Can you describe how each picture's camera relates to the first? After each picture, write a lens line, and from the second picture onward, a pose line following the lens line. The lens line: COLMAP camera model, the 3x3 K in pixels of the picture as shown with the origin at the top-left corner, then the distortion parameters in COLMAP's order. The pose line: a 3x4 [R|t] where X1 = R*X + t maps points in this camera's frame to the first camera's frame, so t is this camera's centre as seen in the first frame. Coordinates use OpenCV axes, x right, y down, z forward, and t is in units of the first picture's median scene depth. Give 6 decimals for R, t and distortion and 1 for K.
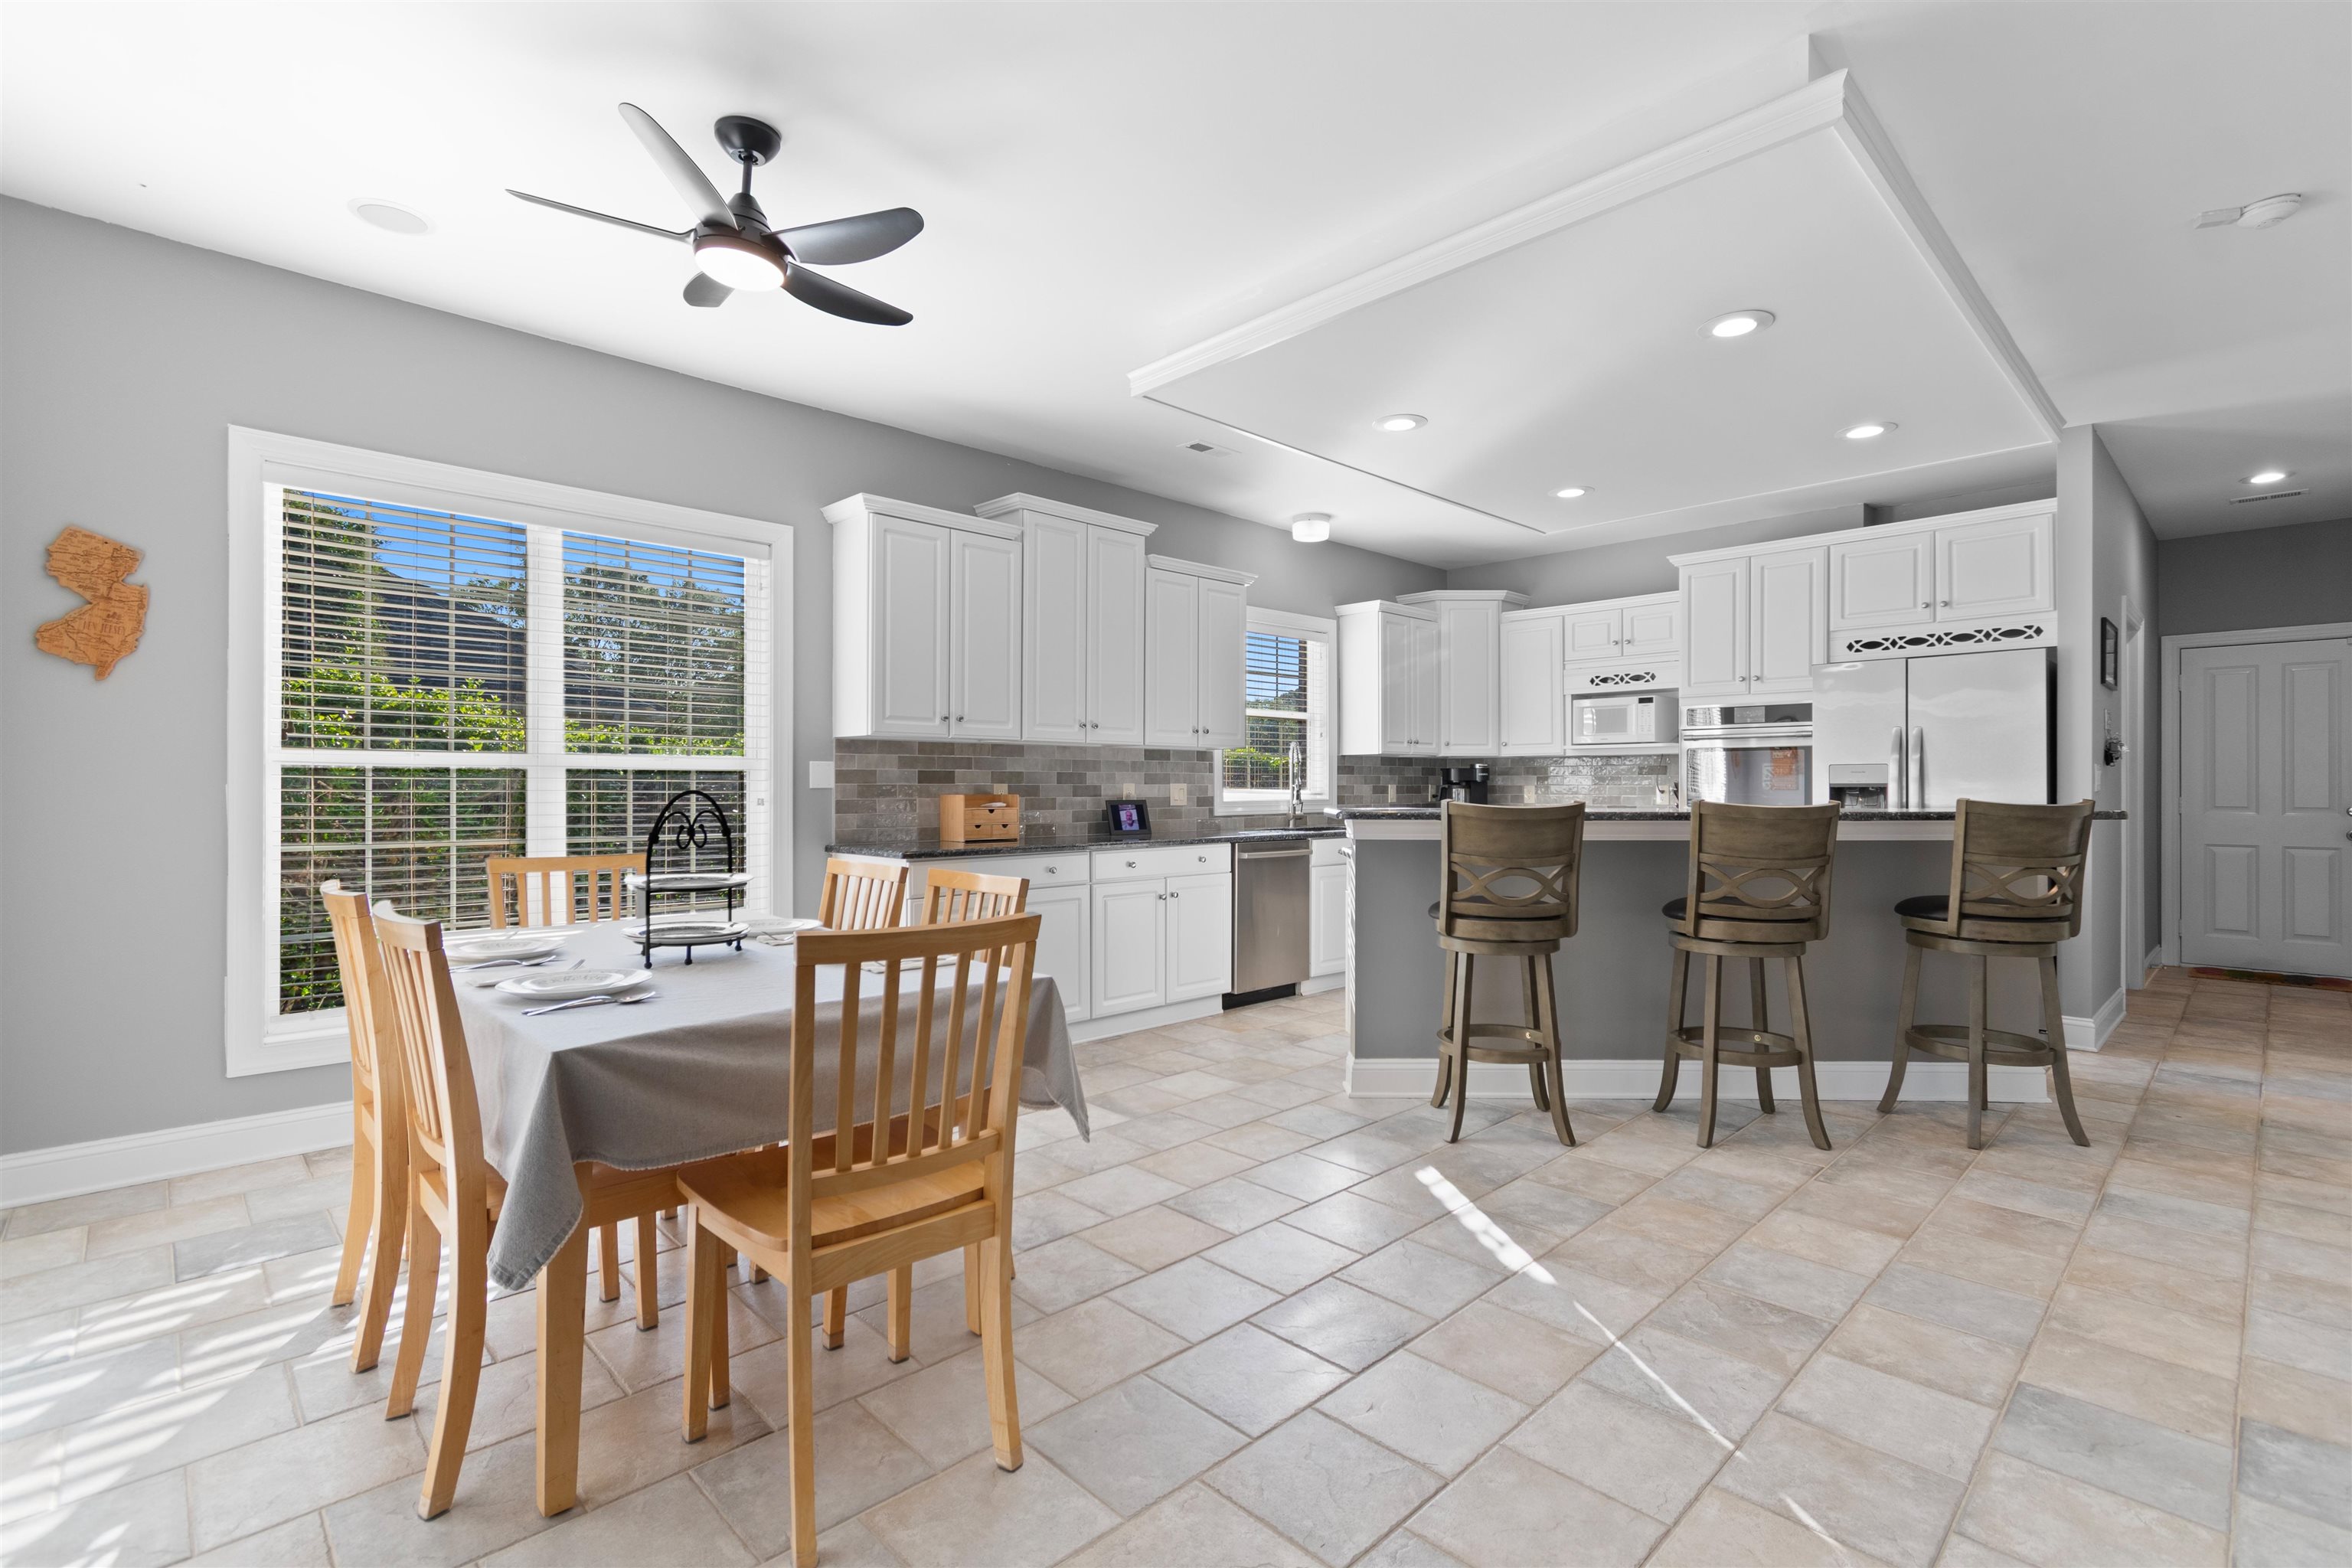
lens RADIAL K [[1047.4, 0, 1174.9], [0, 1047.4, 810.2], [0, 0, 1]] dist [0.002030, 0.000899]
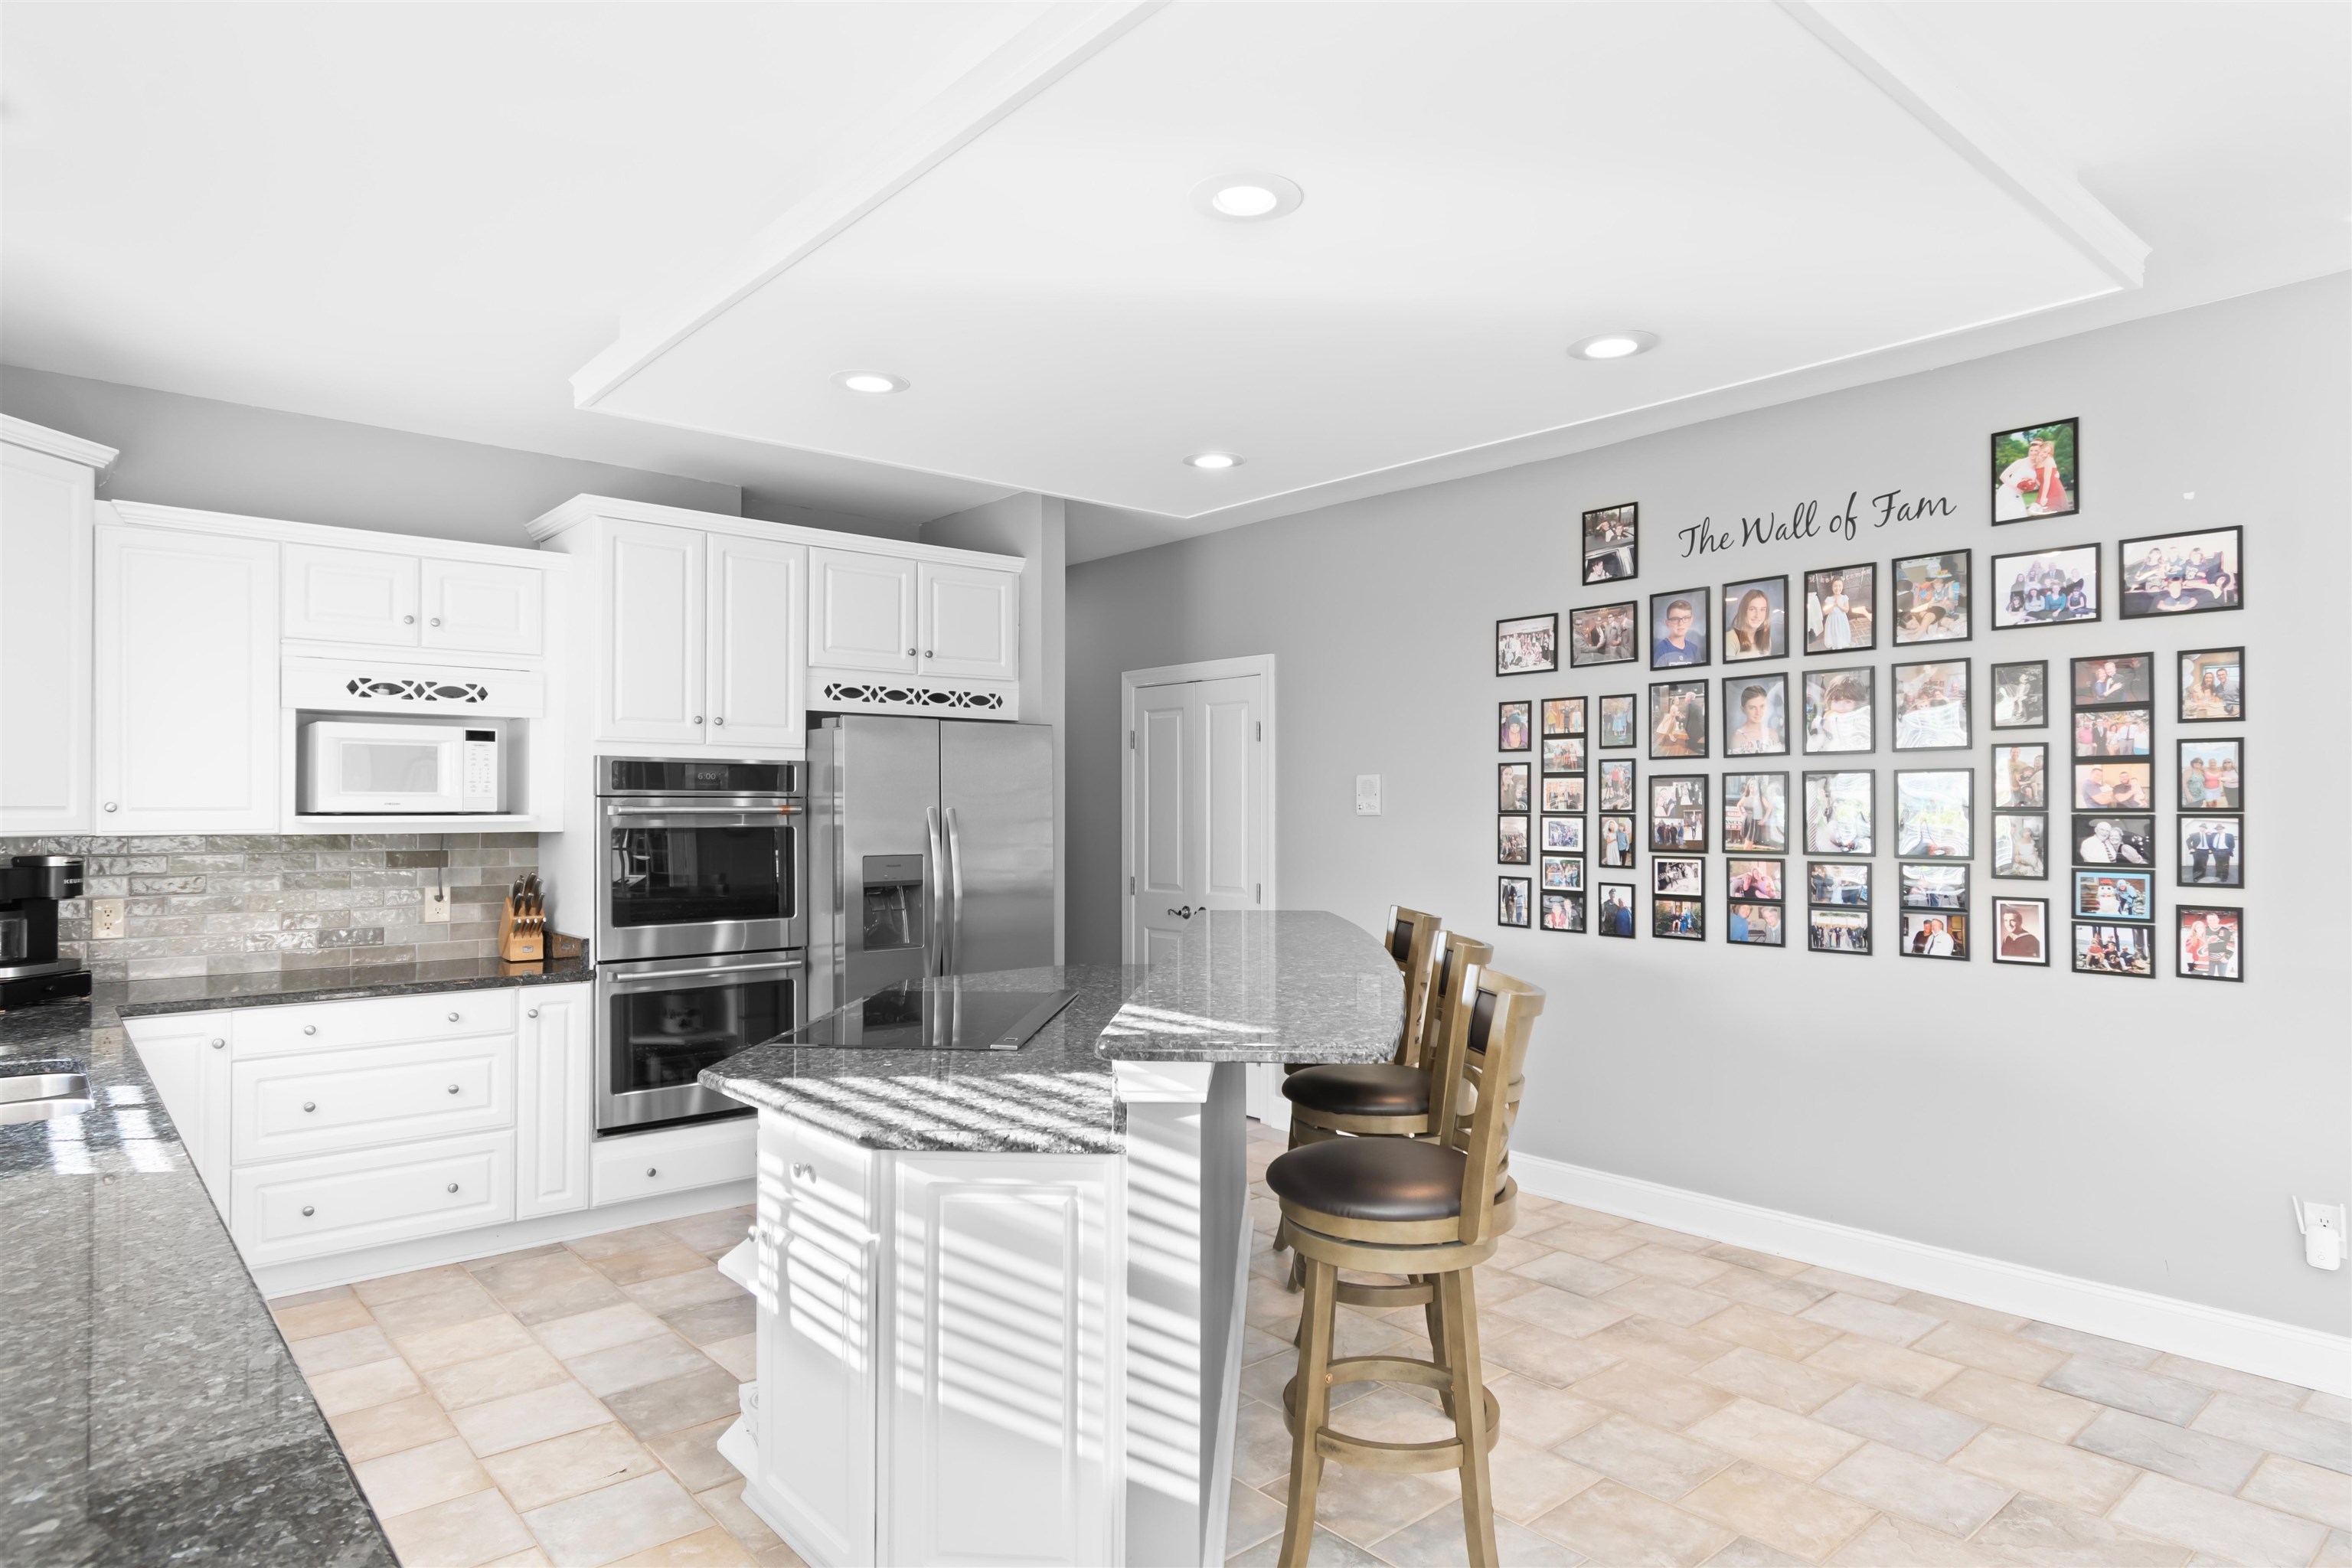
lens RADIAL K [[1349.2, 0, 1175.7], [0, 1349.2, 813.9], [0, 0, 1]] dist [0.000544, -0.000332]
pose [[0.060077, -0.004471, 0.998184, -0.262031], [0.025936, 0.999659, 0.002916, -0.063924], [-0.997857, 0.025714, 0.060172, 0.670489]]
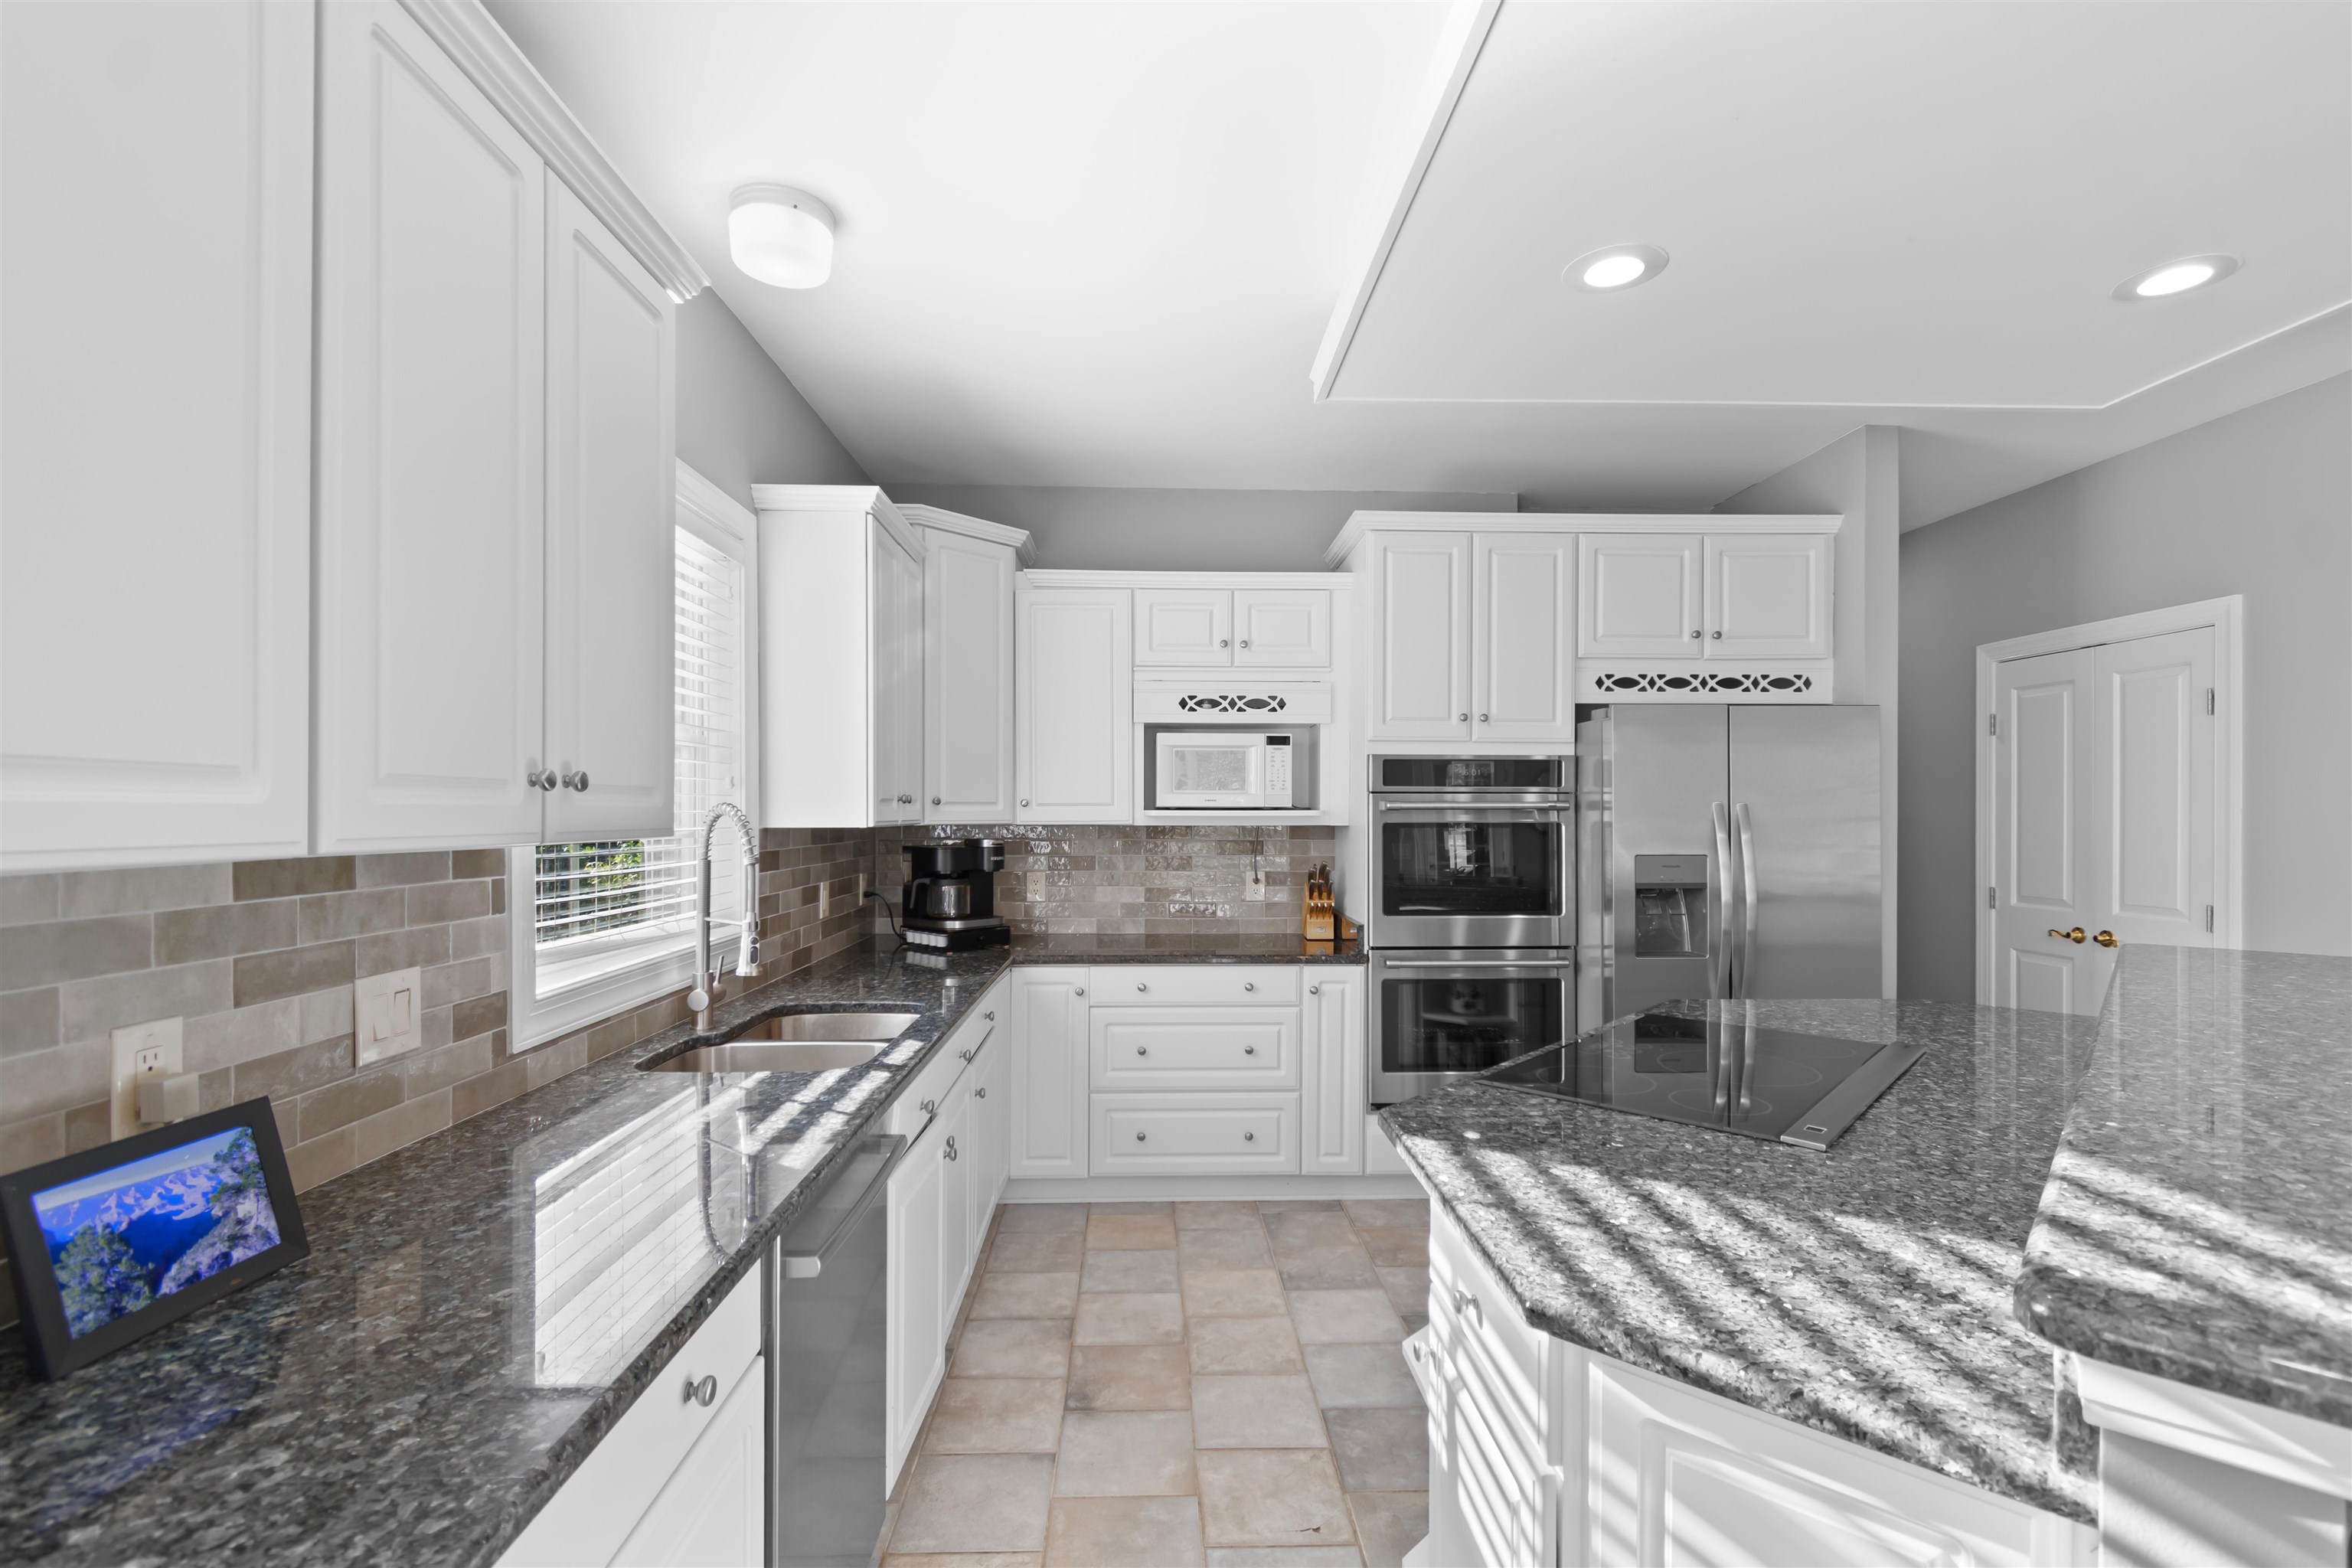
lens RADIAL K [[1047.4, 0, 1174.9], [0, 1047.4, 810.2], [0, 0, 1]] dist [0.002030, 0.000899]
pose [[0.673241, 0.001005, 0.739423, -0.060265], [0.017608, 0.999694, -0.017391, -0.060399], [-0.739214, 0.024728, 0.673017, 0.704579]]
